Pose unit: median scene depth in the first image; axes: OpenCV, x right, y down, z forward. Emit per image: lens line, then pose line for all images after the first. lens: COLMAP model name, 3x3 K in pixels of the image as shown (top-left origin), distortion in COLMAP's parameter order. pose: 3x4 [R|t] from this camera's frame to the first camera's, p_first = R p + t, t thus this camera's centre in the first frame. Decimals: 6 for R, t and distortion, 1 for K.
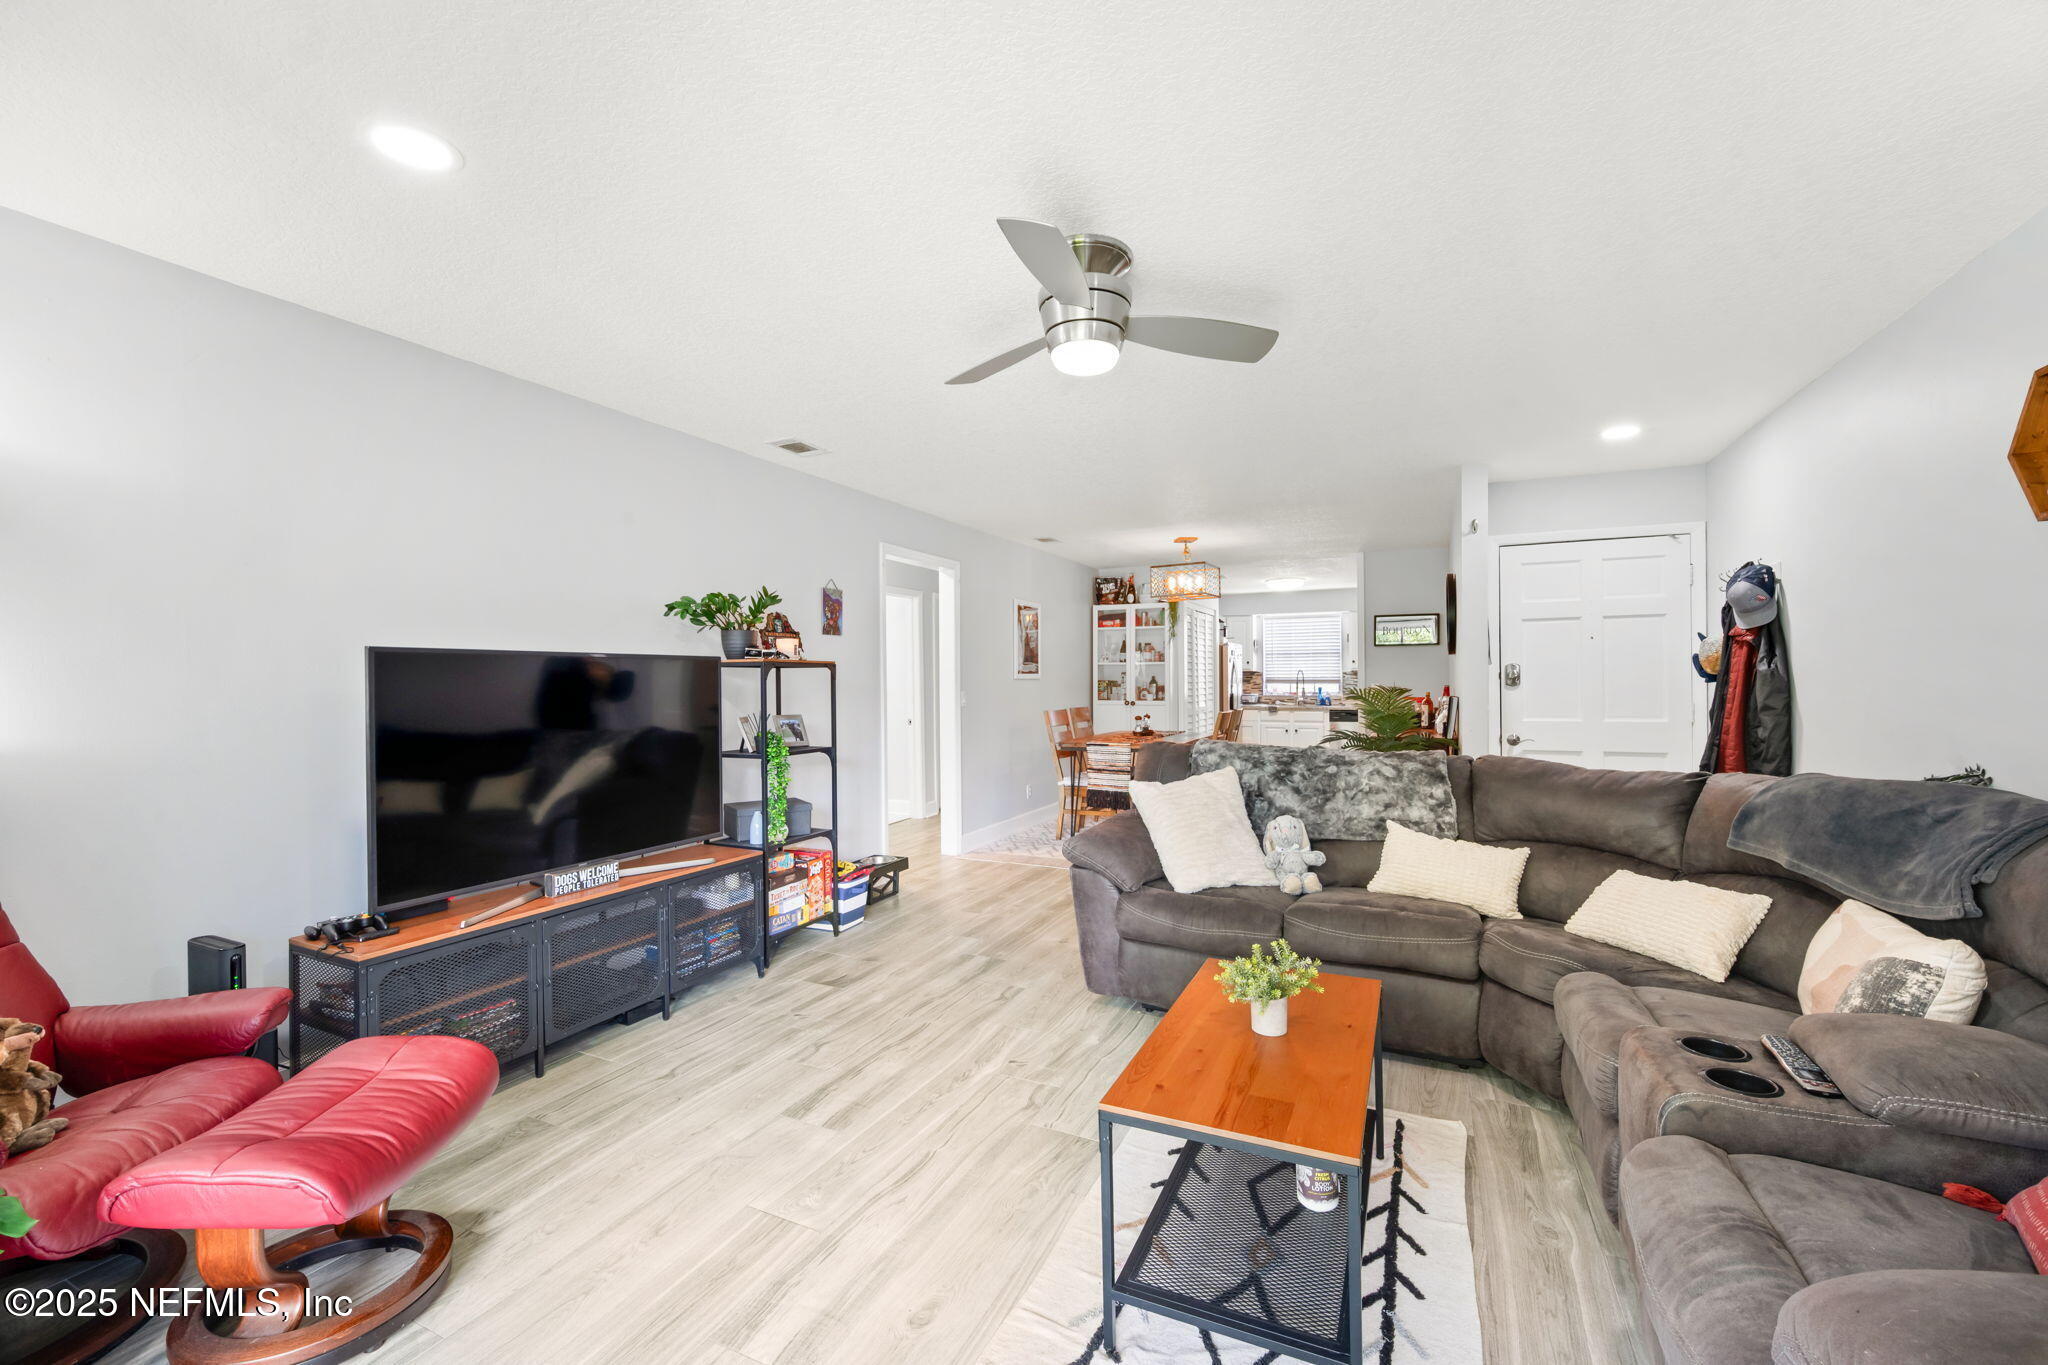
lens RADIAL K [[844.4, 0, 1024.0], [0, 844.4, 682.5], [0, 0, 1]] dist [-0.000448, -0.000103]
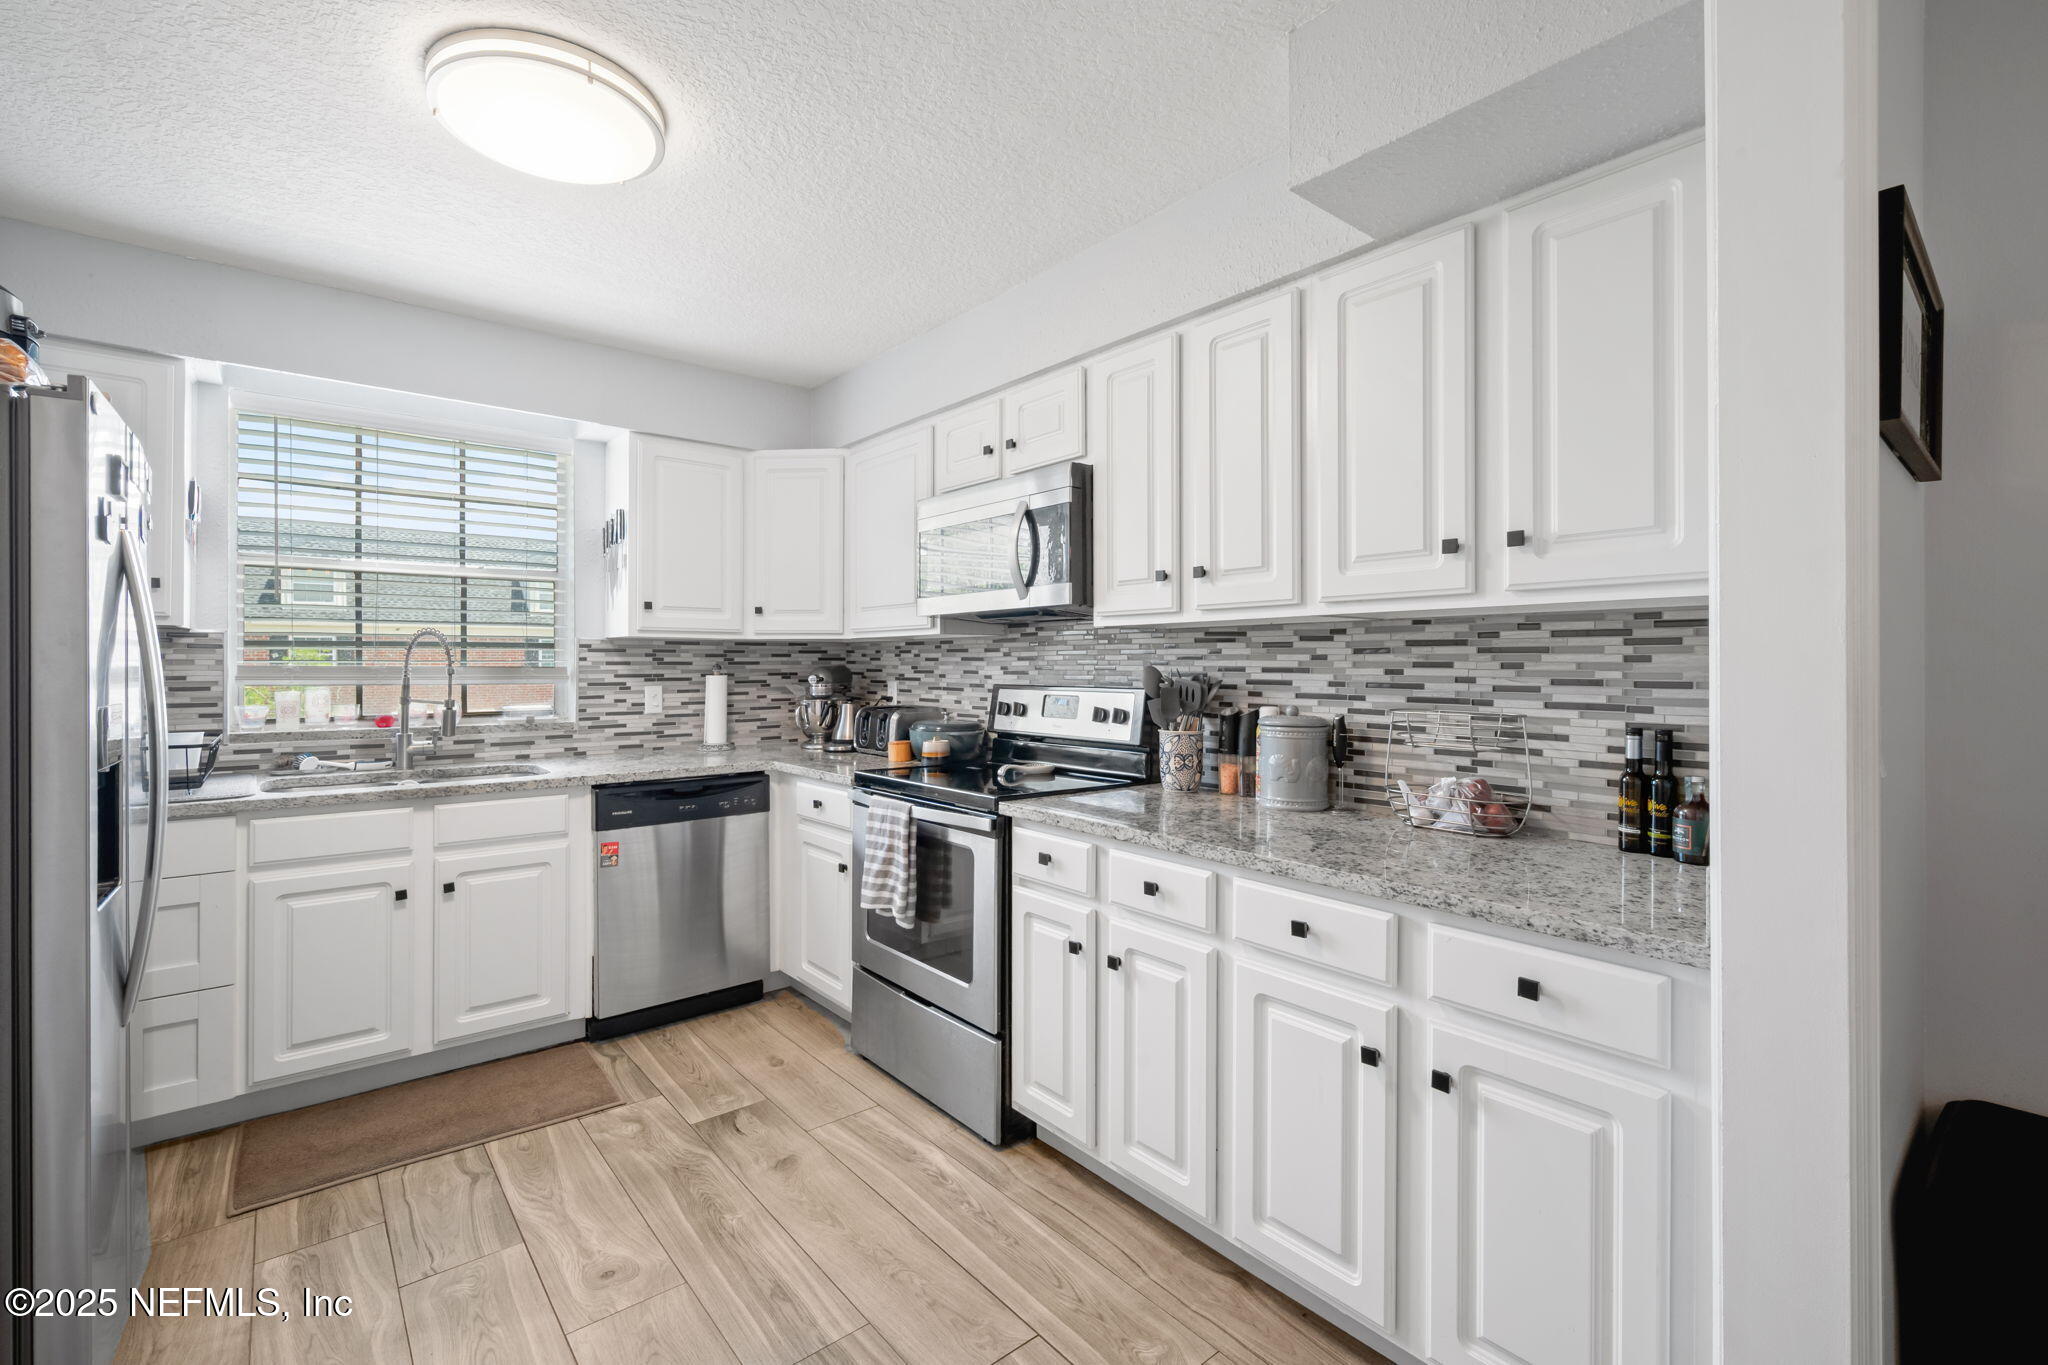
lens RADIAL K [[895.9, 0, 1026.2], [0, 895.9, 662.6], [0, 0, 1]] dist [-0.000063, -0.000155]
pose [[0.418320, 0.007777, 0.908266, 0.207851], [0.001542, 0.999956, -0.009273, -0.002886], [-0.908298, 0.005280, 0.418289, 0.948496]]
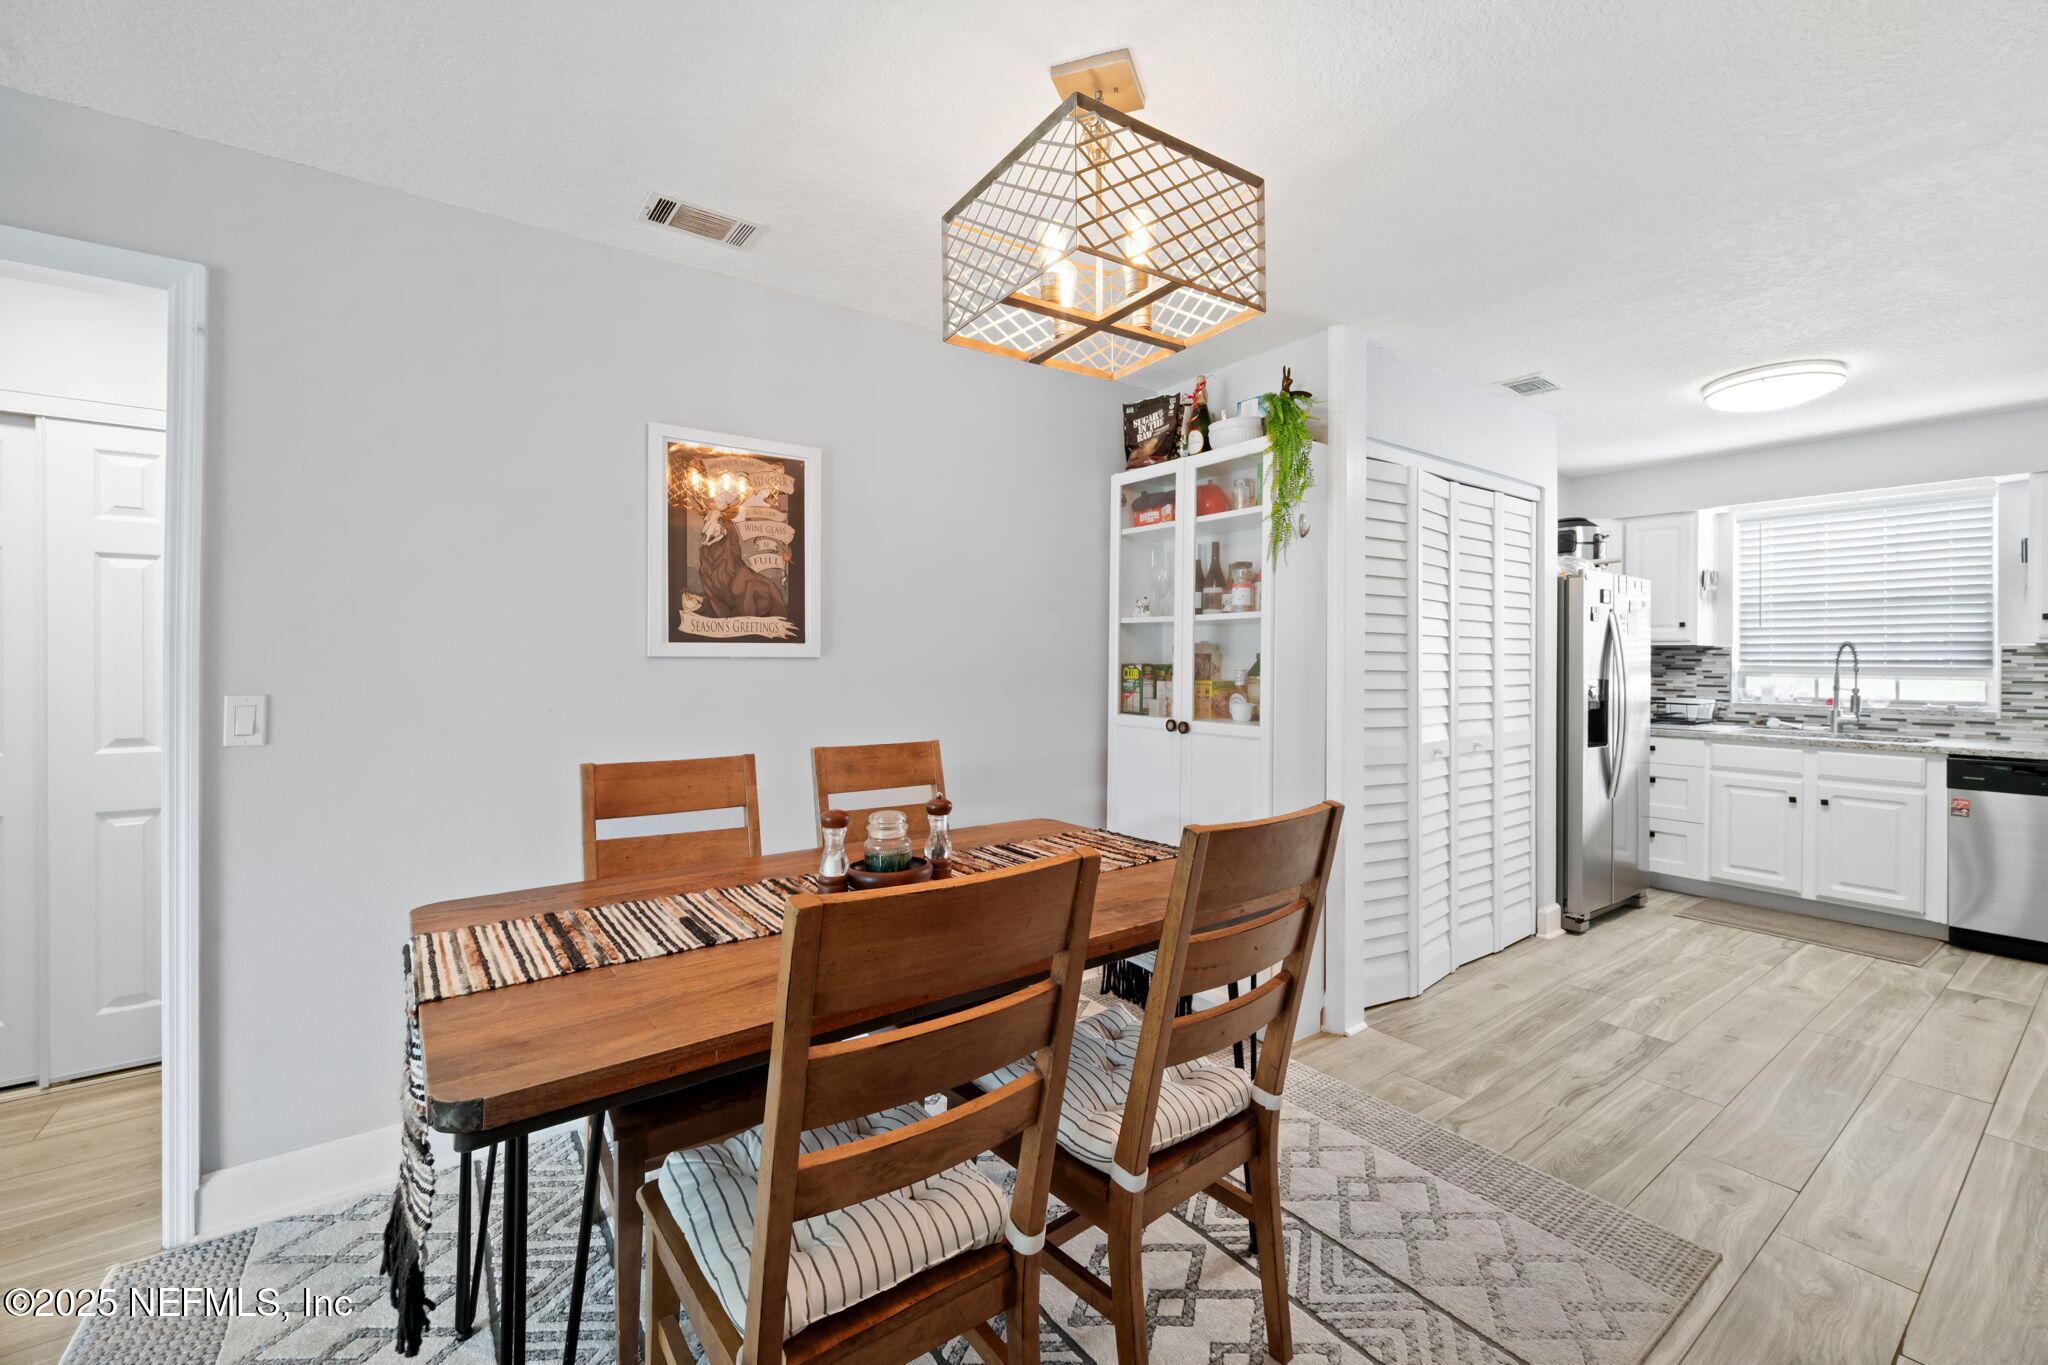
lens RADIAL K [[839.6, 0, 1022.6], [0, 839.6, 664.4], [0, 0, 1]] dist [-0.001837, -0.000515]
pose [[0.879118, 0.011688, -0.476461, 0.233097], [-0.010802, 0.999931, 0.004598, -0.003153], [0.476482, 0.001105, 0.879184, 0.629964]]
